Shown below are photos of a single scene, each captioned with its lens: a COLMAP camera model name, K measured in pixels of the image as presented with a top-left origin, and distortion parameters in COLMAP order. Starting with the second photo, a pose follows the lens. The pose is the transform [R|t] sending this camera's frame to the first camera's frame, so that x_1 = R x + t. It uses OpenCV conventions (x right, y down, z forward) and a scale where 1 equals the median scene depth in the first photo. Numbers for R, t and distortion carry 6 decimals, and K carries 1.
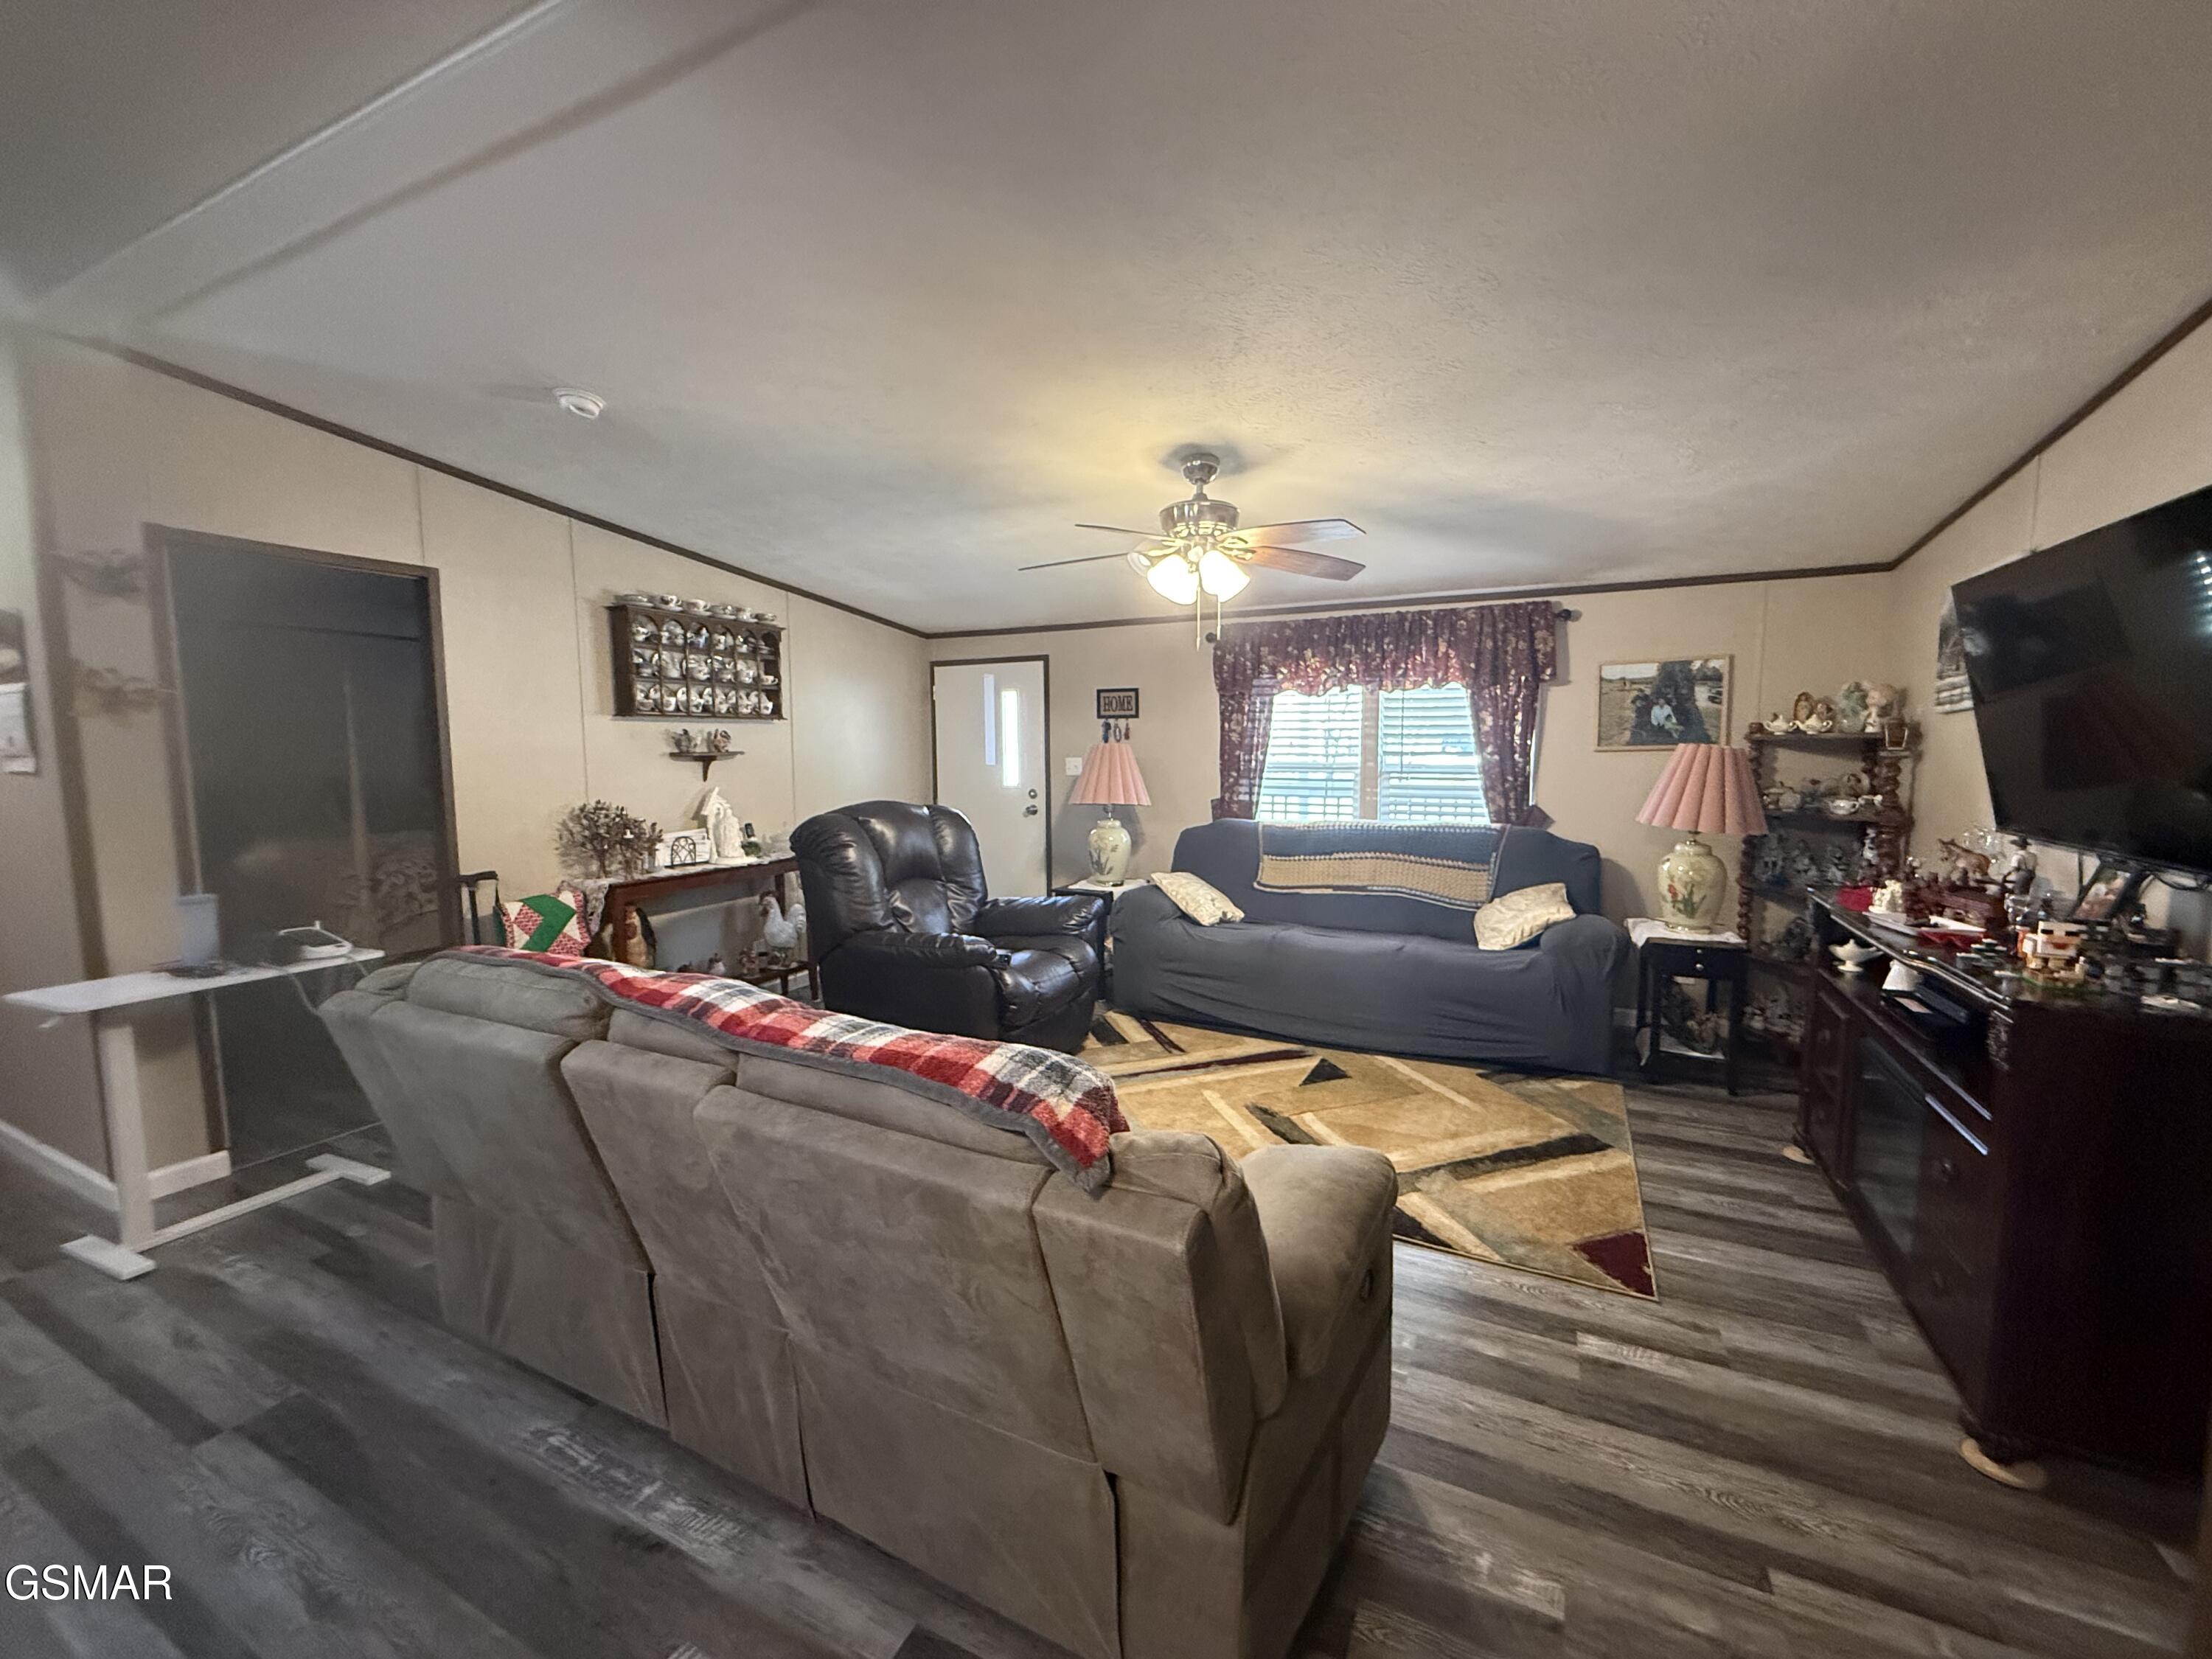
lens RADIAL K [[883.6, 0, 1101.3], [0, 883.6, 823.3], [0, 0, 1]] dist [-0.002995, 0.000444]
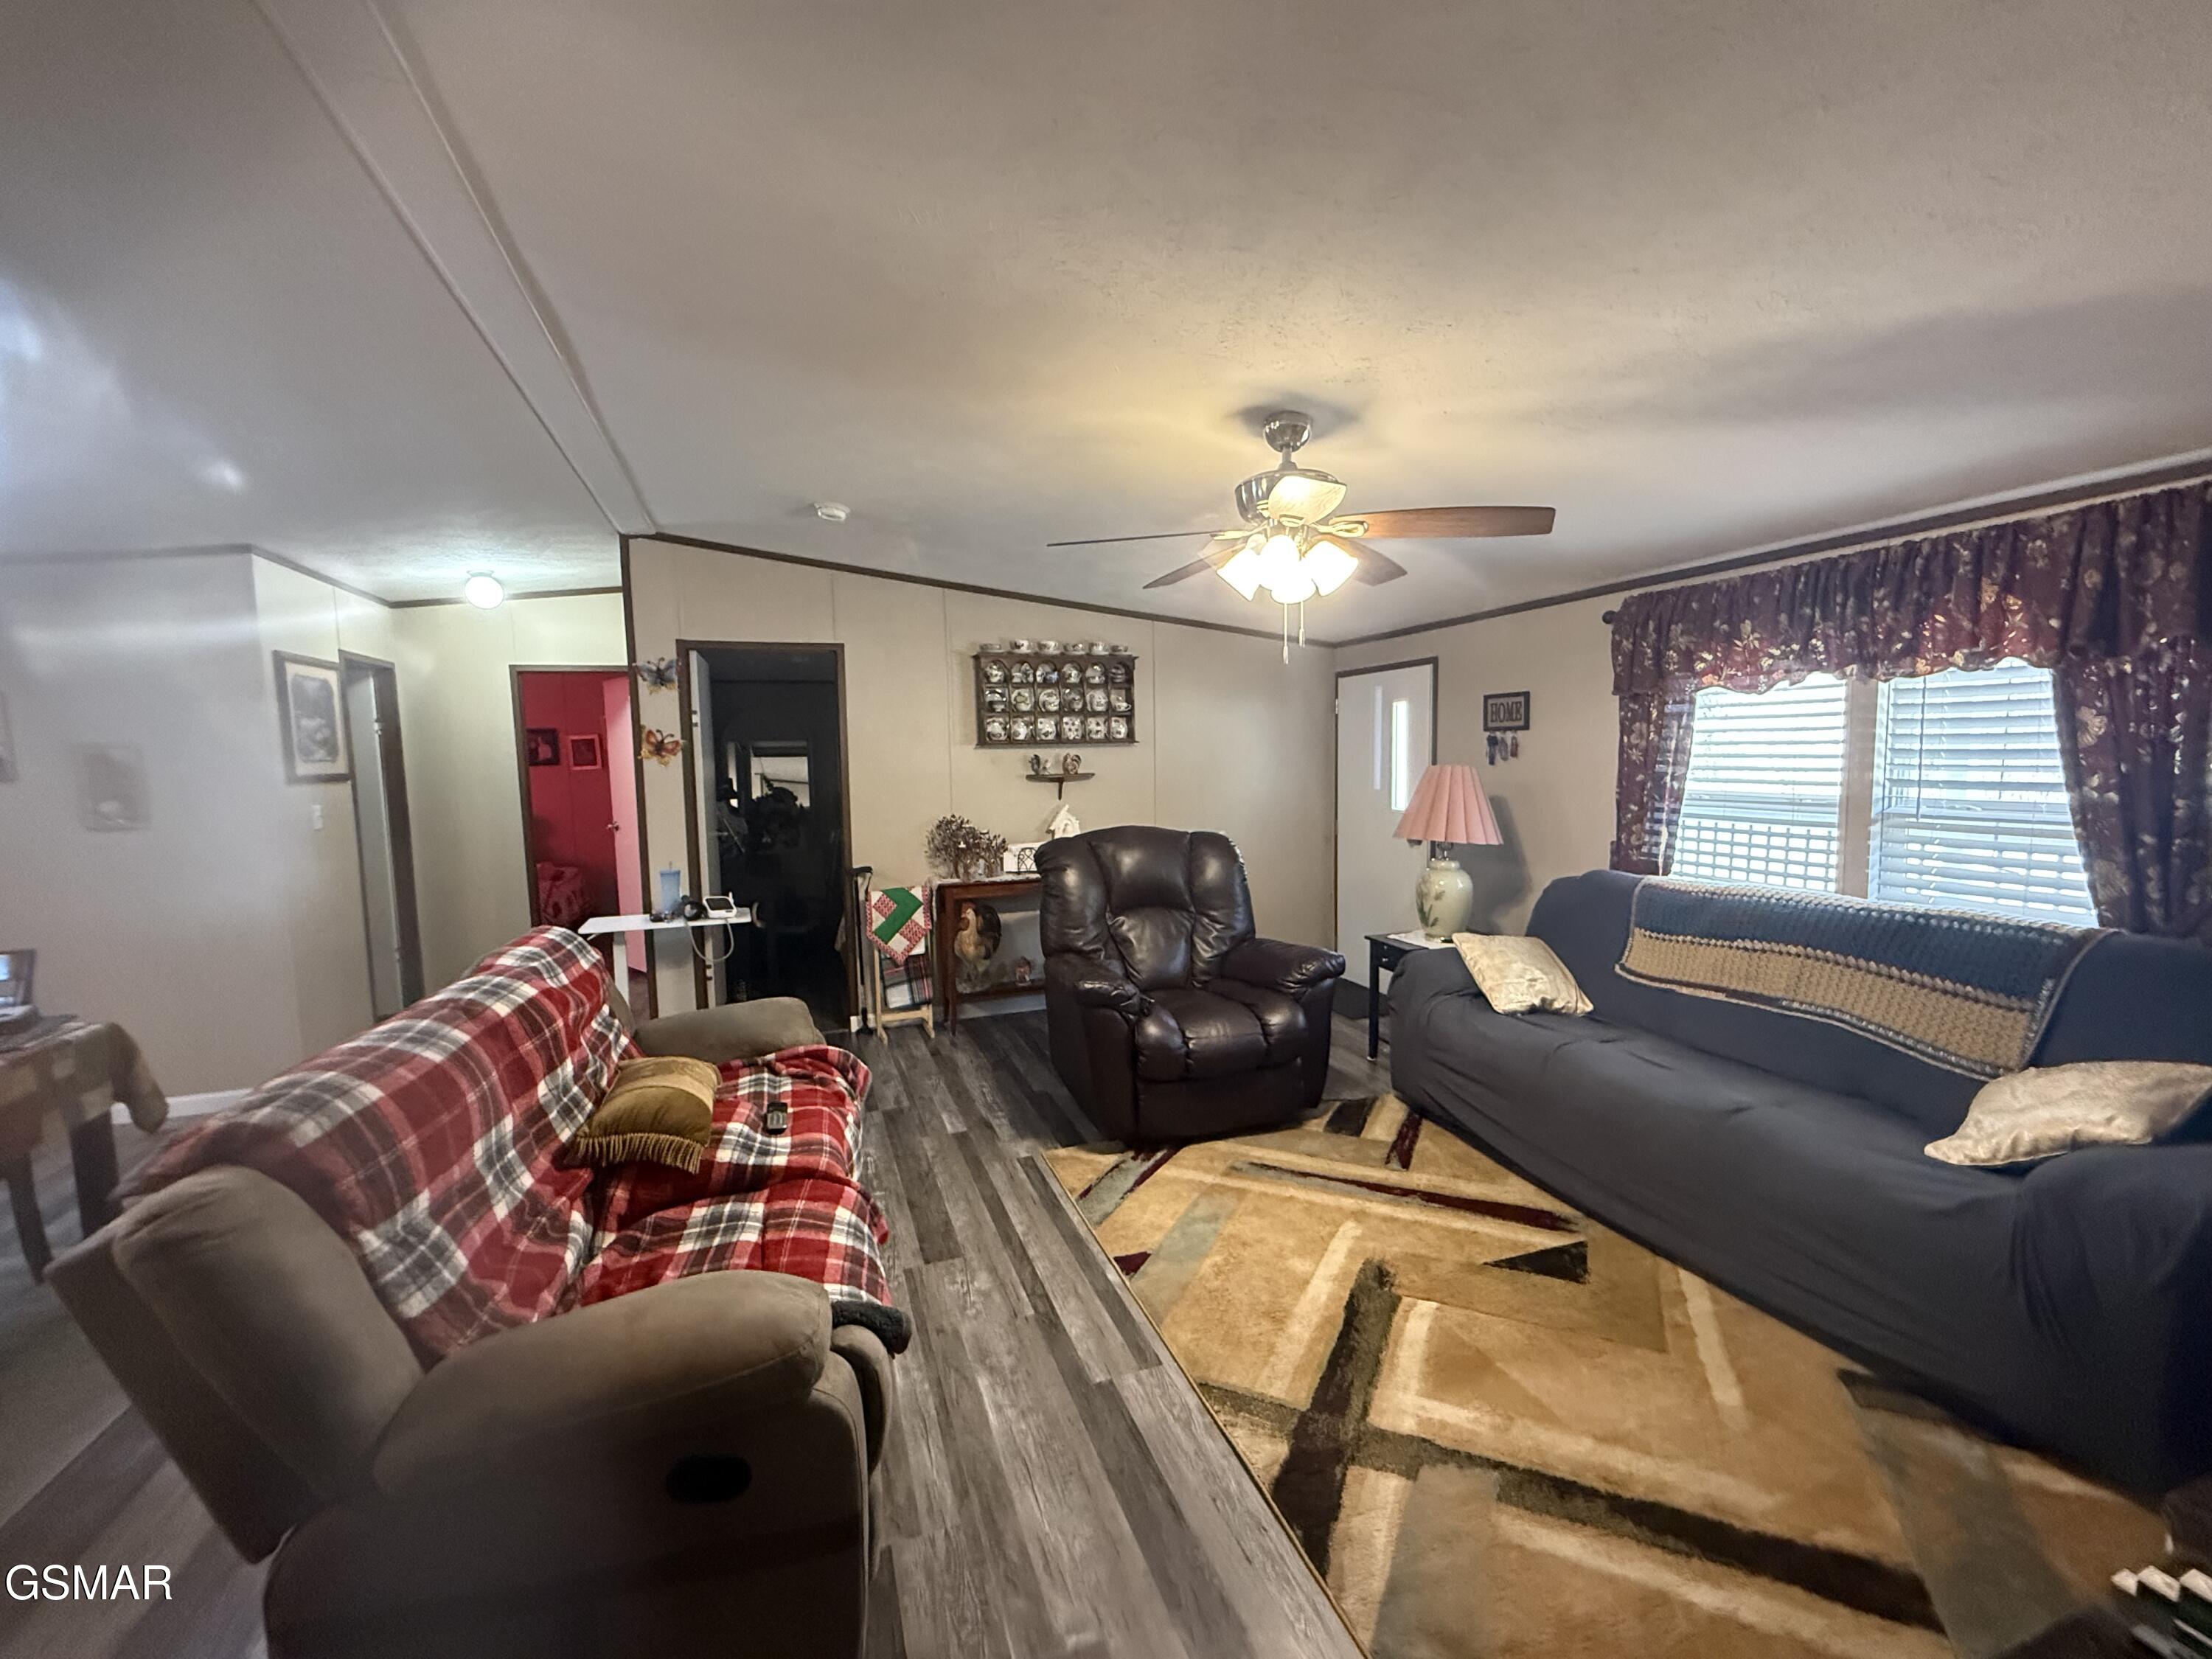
lens RADIAL K [[883.6, 0, 1100.4], [0, 883.6, 824.3], [0, 0, 1]] dist [-0.002995, 0.000444]
pose [[0.720748, 0.046893, -0.691609, 0.398297], [-0.048000, 0.998691, 0.017692, -0.041213], [0.691533, 0.020446, 0.722056, 0.233080]]
